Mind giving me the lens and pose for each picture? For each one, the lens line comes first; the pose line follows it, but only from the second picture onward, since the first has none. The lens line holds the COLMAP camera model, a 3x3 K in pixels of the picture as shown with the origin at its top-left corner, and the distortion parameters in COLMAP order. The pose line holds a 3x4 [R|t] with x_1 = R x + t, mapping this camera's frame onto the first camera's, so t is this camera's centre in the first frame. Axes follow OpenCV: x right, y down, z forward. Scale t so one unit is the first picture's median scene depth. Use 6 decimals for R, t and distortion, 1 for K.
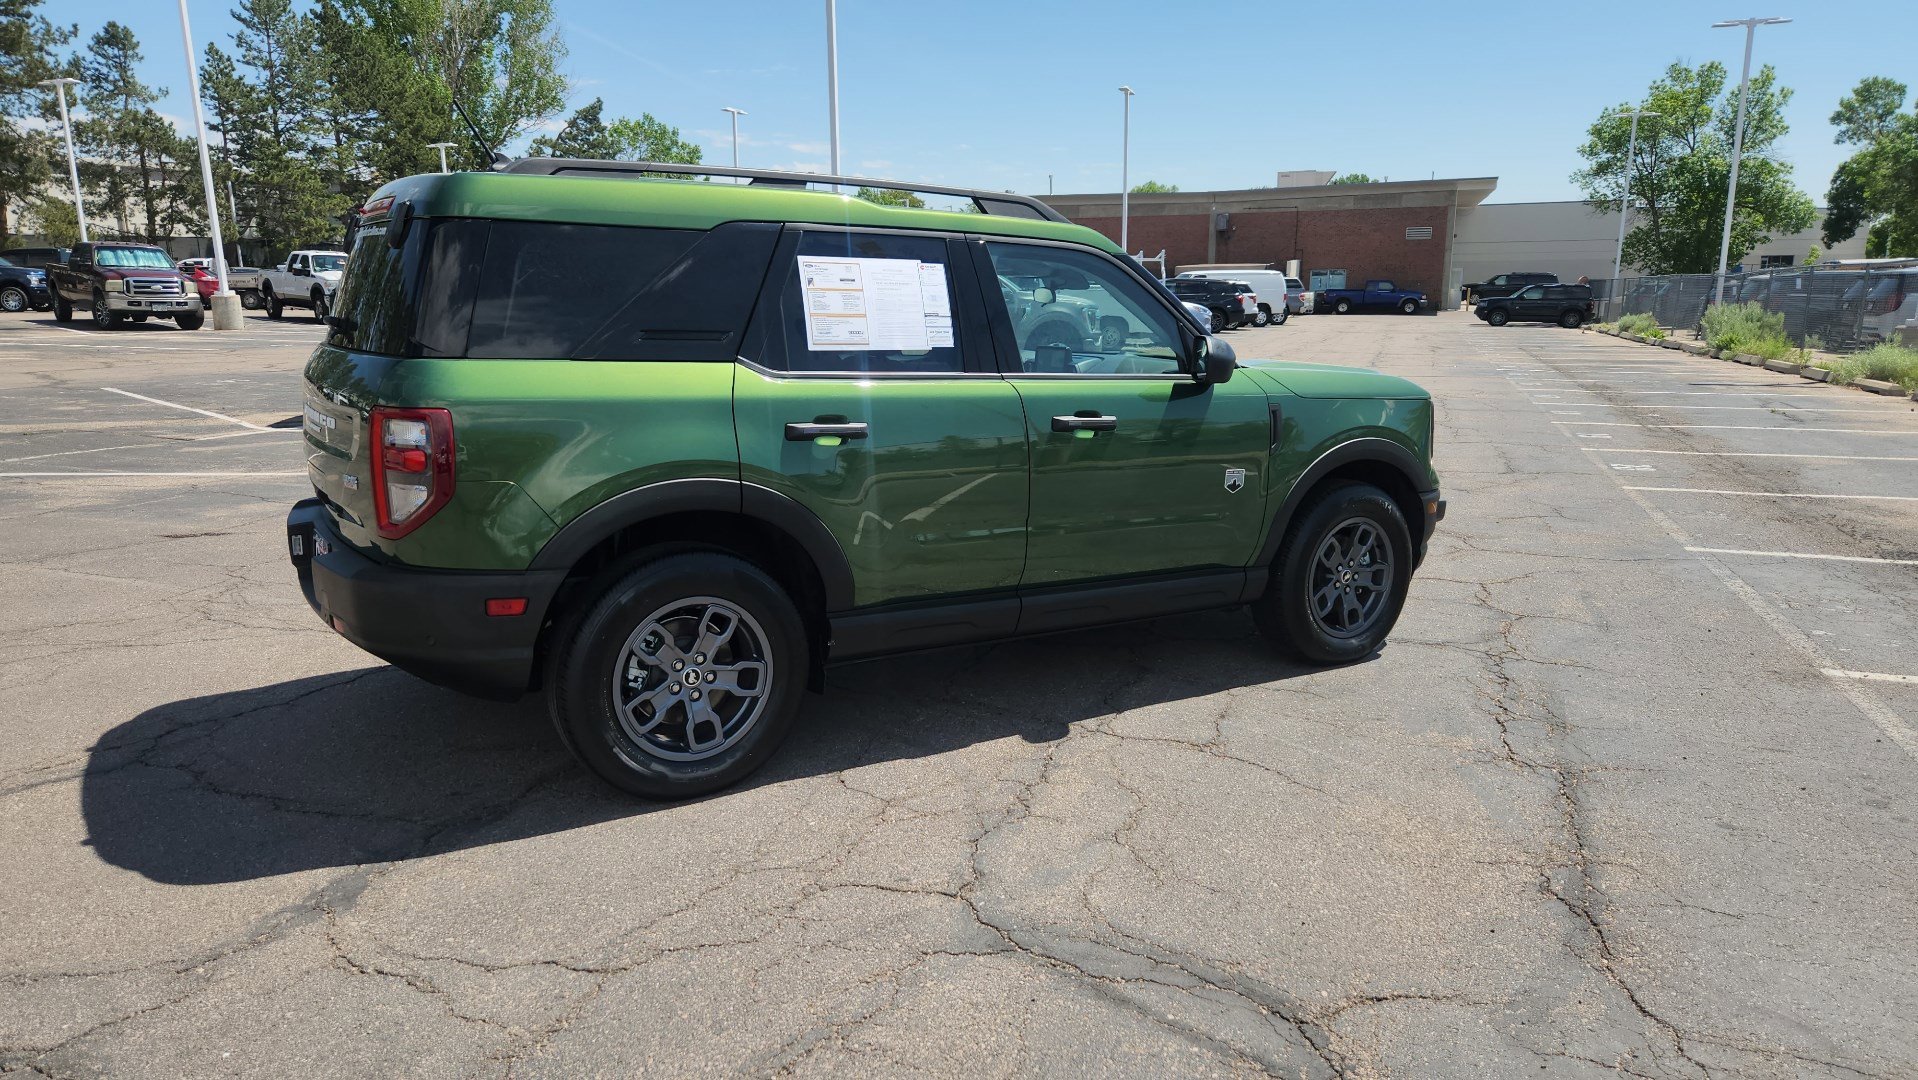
lens RADIAL K [[1274.5, 0, 941.9], [0, 1274.5, 558.6], [0, 0, 1]] dist [0.061948, -0.048516]
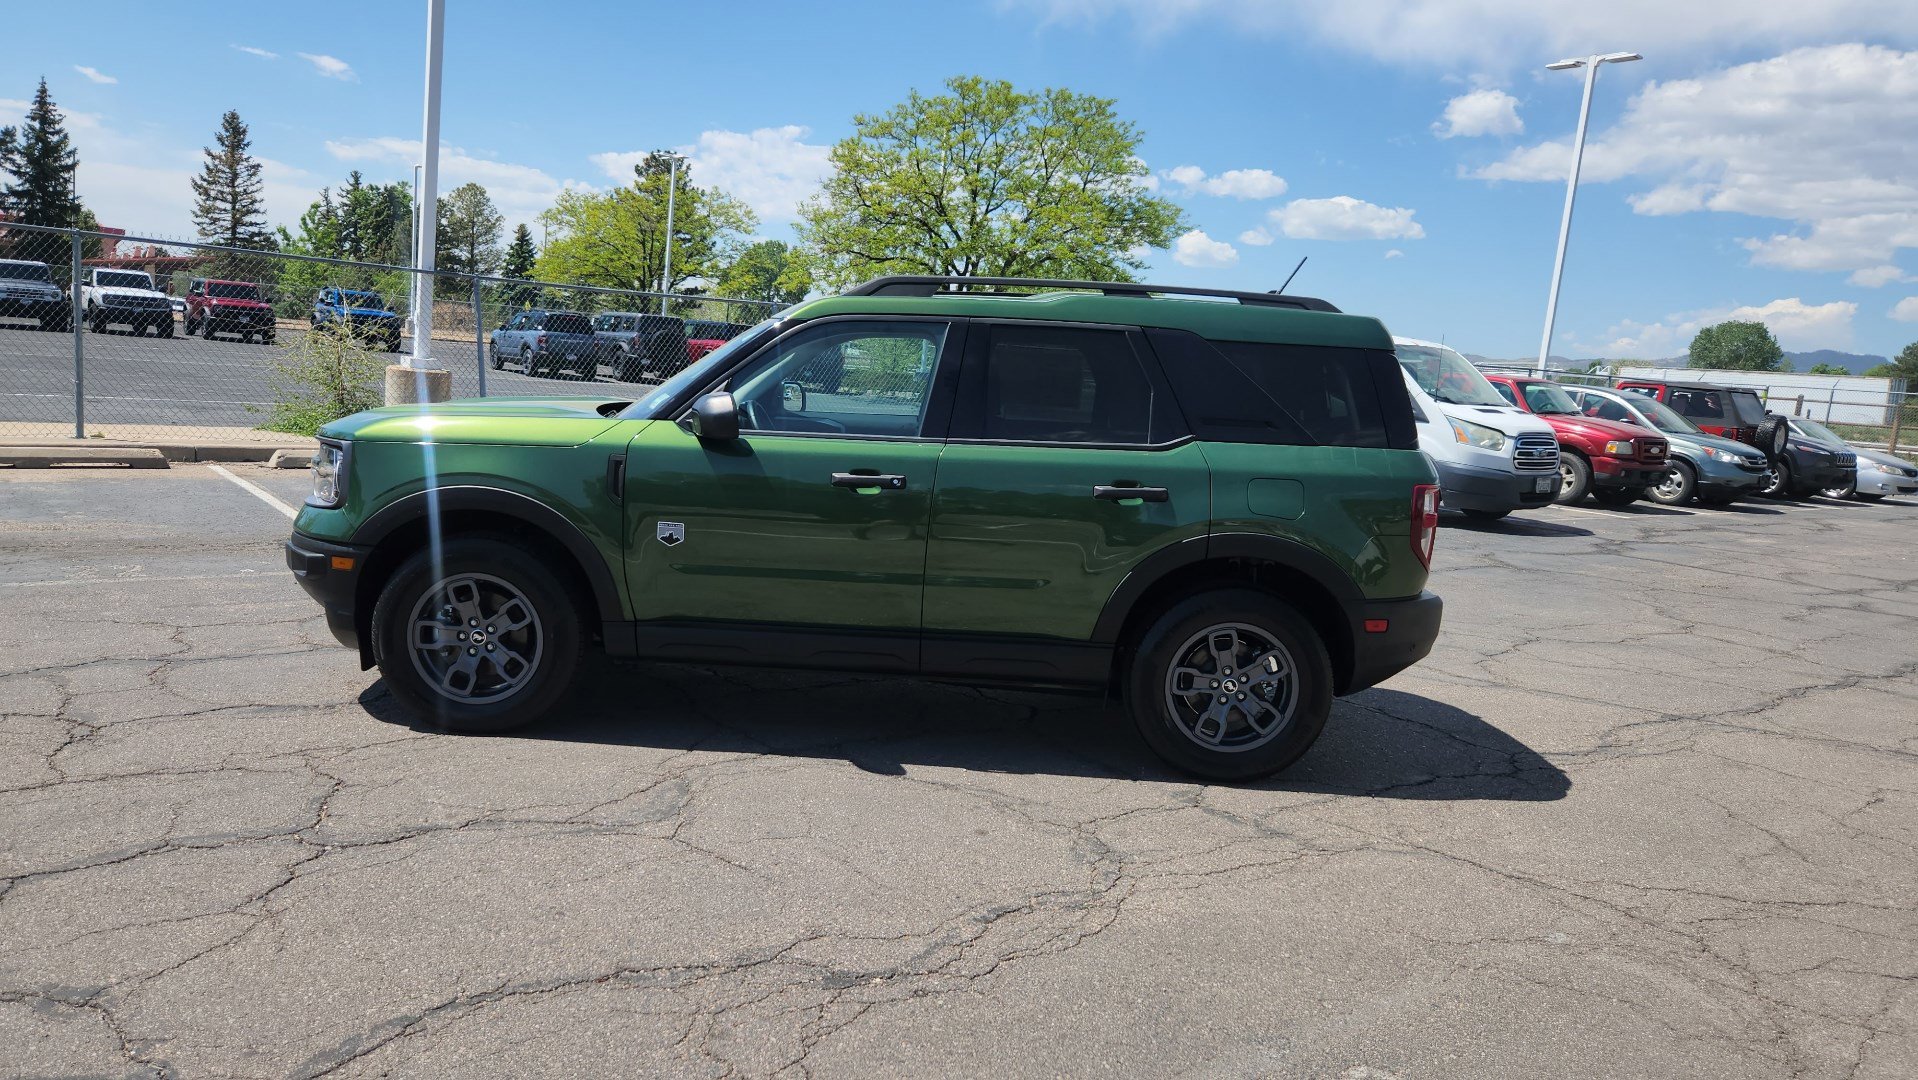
lens RADIAL K [[1298.7, 0, 922.3], [0, 1298.7, 545.7], [0, 0, 1]] dist [0.065658, -0.055064]
pose [[-0.841613, -0.146703, 0.519775, -0.738018], [0.031241, 0.947566, 0.318029, -0.477839], [-0.539178, 0.283895, -0.792900, 2.220048]]
